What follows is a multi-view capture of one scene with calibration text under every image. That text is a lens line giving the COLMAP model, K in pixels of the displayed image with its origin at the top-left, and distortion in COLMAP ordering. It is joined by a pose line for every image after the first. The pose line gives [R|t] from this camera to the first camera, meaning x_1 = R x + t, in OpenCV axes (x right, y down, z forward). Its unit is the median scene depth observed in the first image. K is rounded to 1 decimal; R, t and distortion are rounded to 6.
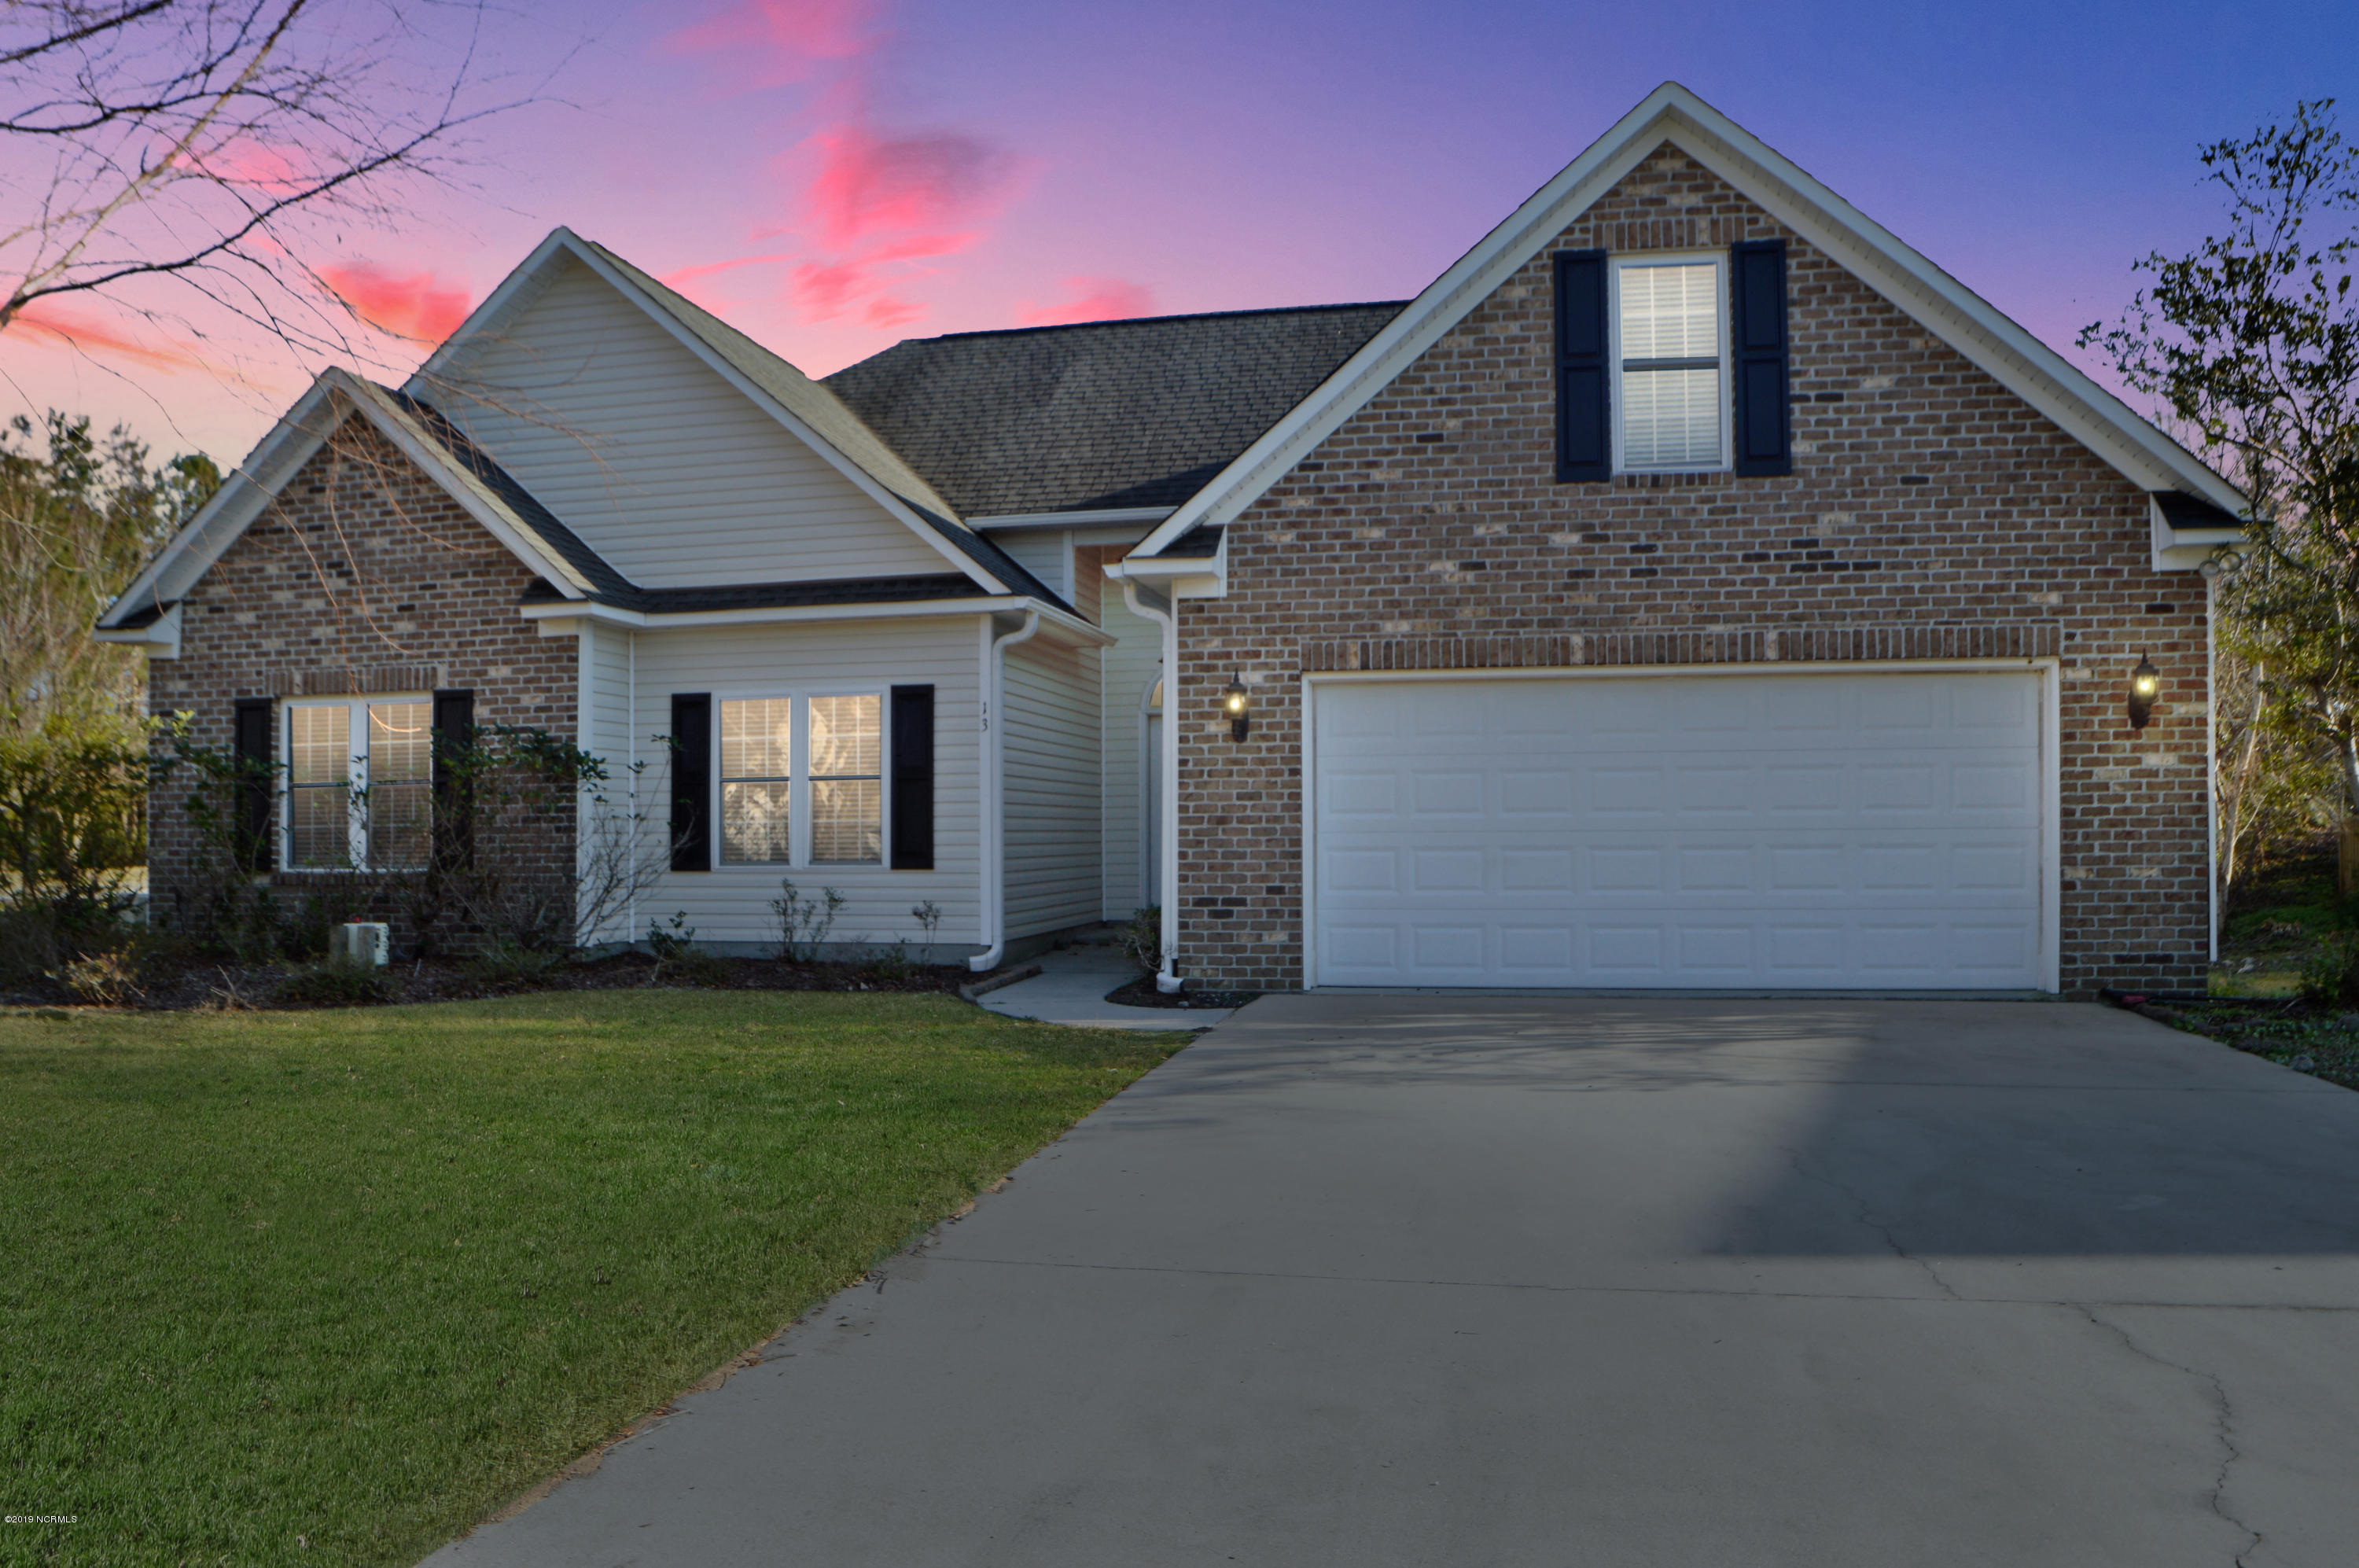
lens RADIAL K [[1635.1, 0, 1179.2], [0, 1635.1, 818.4], [0, 0, 1]] dist [-0.125062, 0.072196]
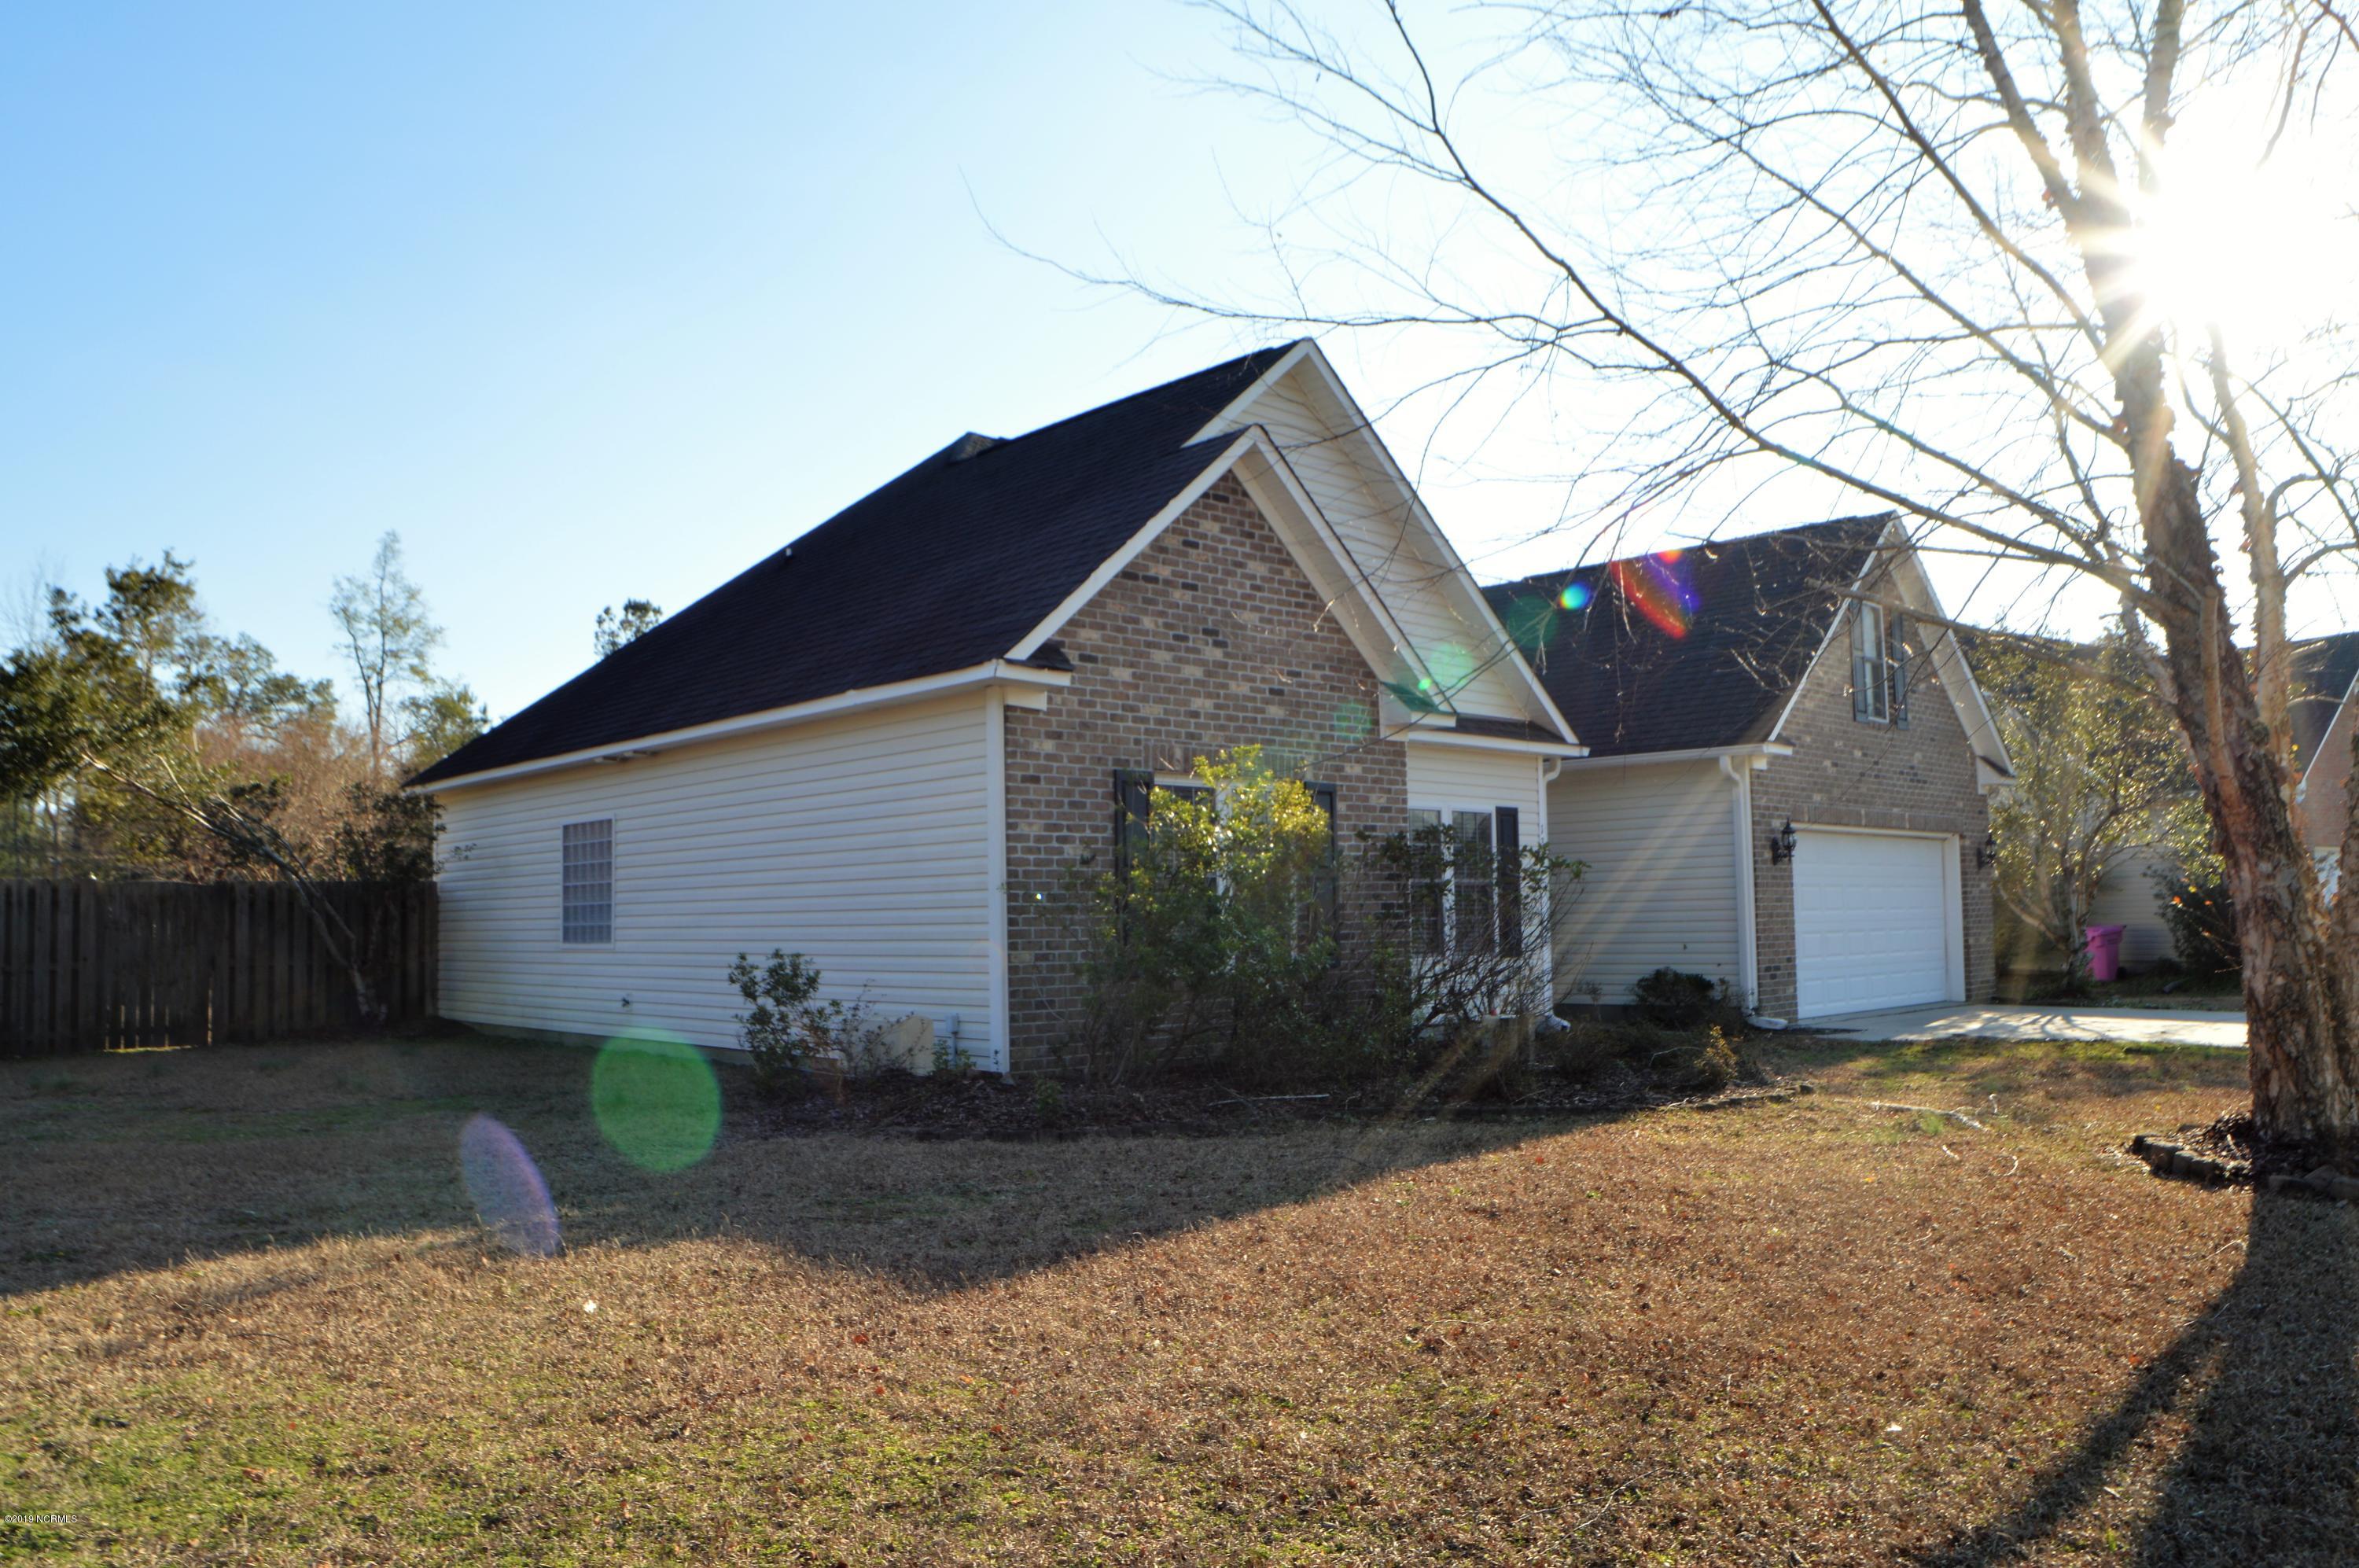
lens RADIAL K [[1635.1, 0, 1179.2], [0, 1635.1, 818.4], [0, 0, 1]] dist [-0.125062, 0.072196]
pose [[0.567253, 0.048341, 0.822124, -1.295792], [0.001082, 0.998231, -0.059442, 0.001262], [-0.823543, 0.034608, 0.566197, 0.488103]]
